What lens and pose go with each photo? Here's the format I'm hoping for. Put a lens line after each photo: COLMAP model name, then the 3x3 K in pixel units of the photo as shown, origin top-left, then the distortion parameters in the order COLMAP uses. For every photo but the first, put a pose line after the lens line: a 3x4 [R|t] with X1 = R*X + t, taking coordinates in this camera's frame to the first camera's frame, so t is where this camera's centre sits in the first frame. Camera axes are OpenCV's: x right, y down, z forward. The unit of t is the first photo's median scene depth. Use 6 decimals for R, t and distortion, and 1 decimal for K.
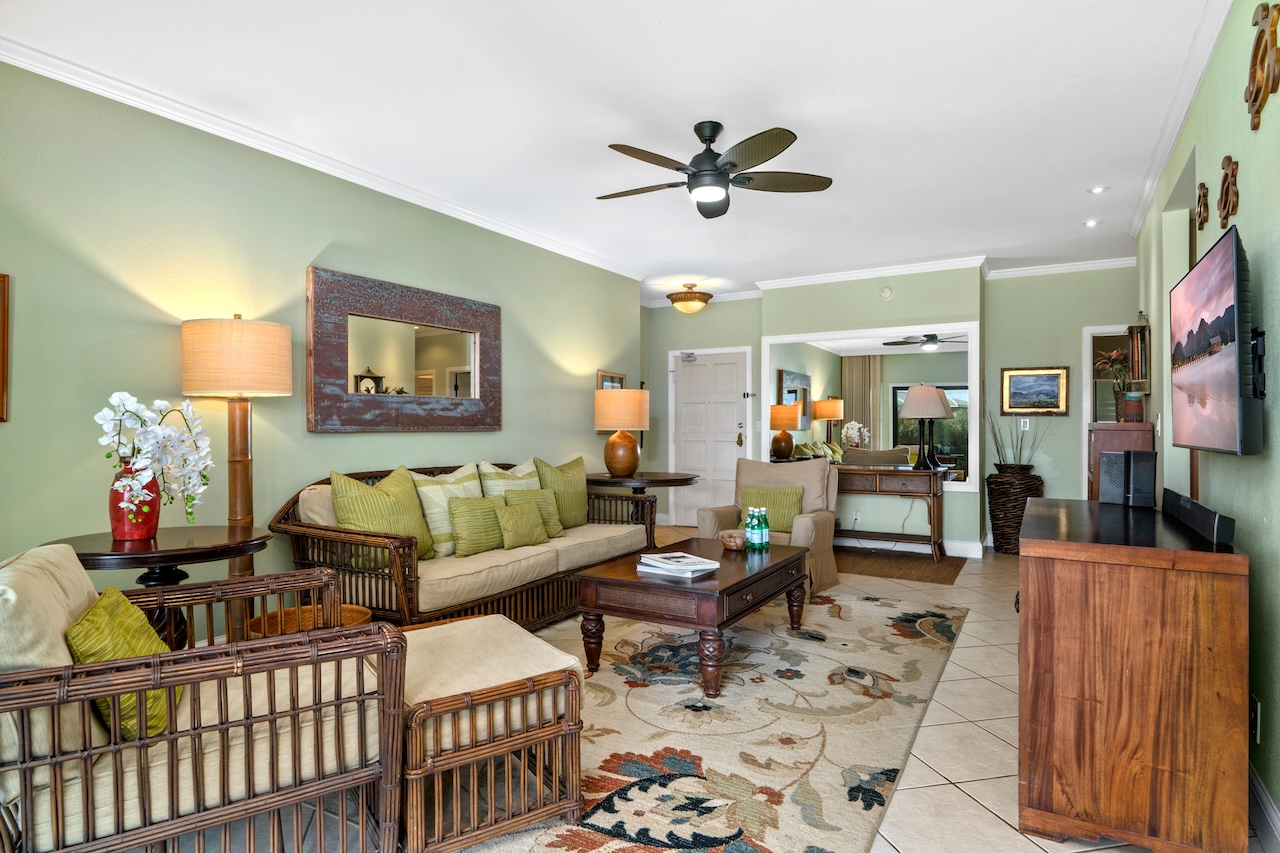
lens RADIAL K [[701.5, 0, 628.0], [0, 701.5, 426.5], [0, 0, 1]] dist [-0.000378, 0.000090]
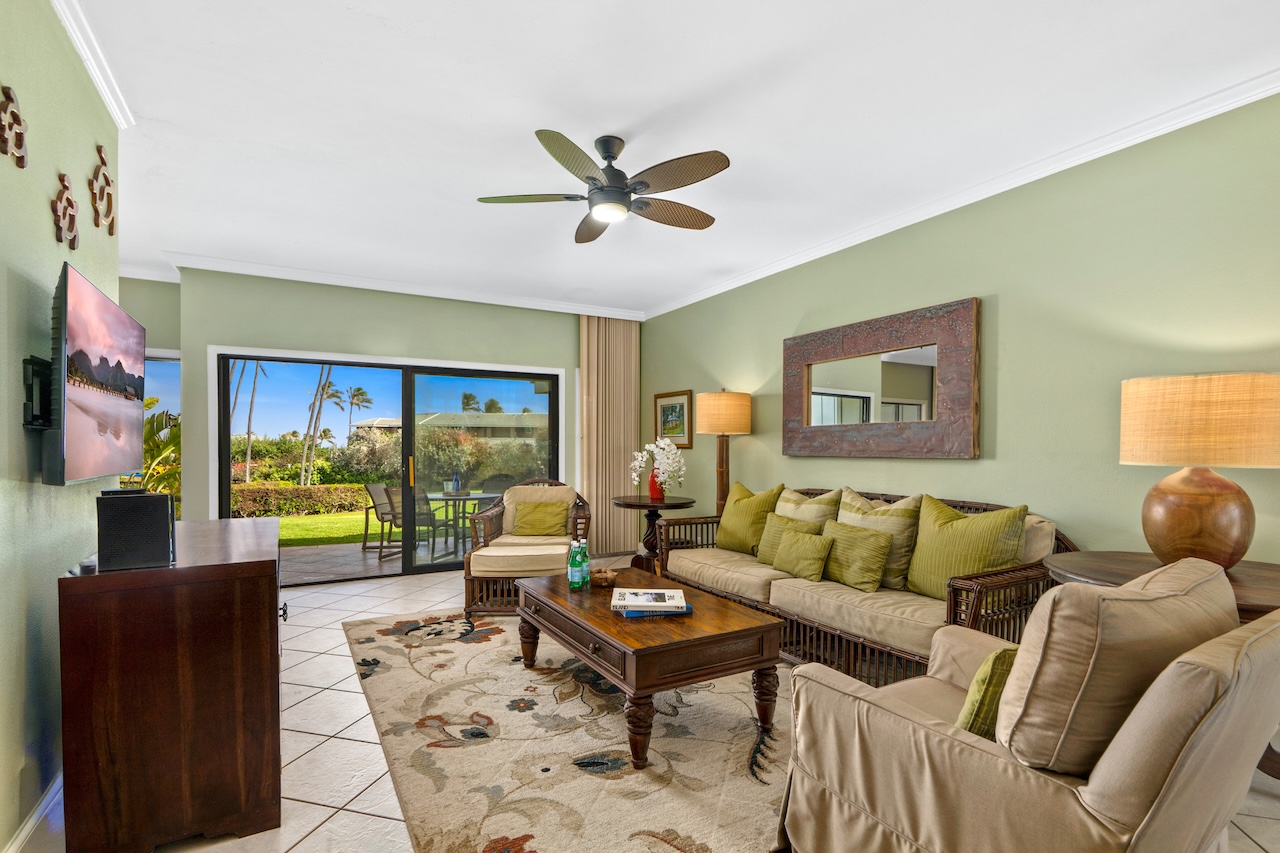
lens RADIAL K [[599.5, 0, 637.4], [0, 599.5, 454.3], [0, 0, 1]] dist [0.000365, 0.000197]
pose [[-0.482610, 0.010034, -0.875778, 1.127090], [-0.000748, 0.999929, 0.011869, -0.013286], [0.875835, 0.006384, -0.482568, 1.965357]]
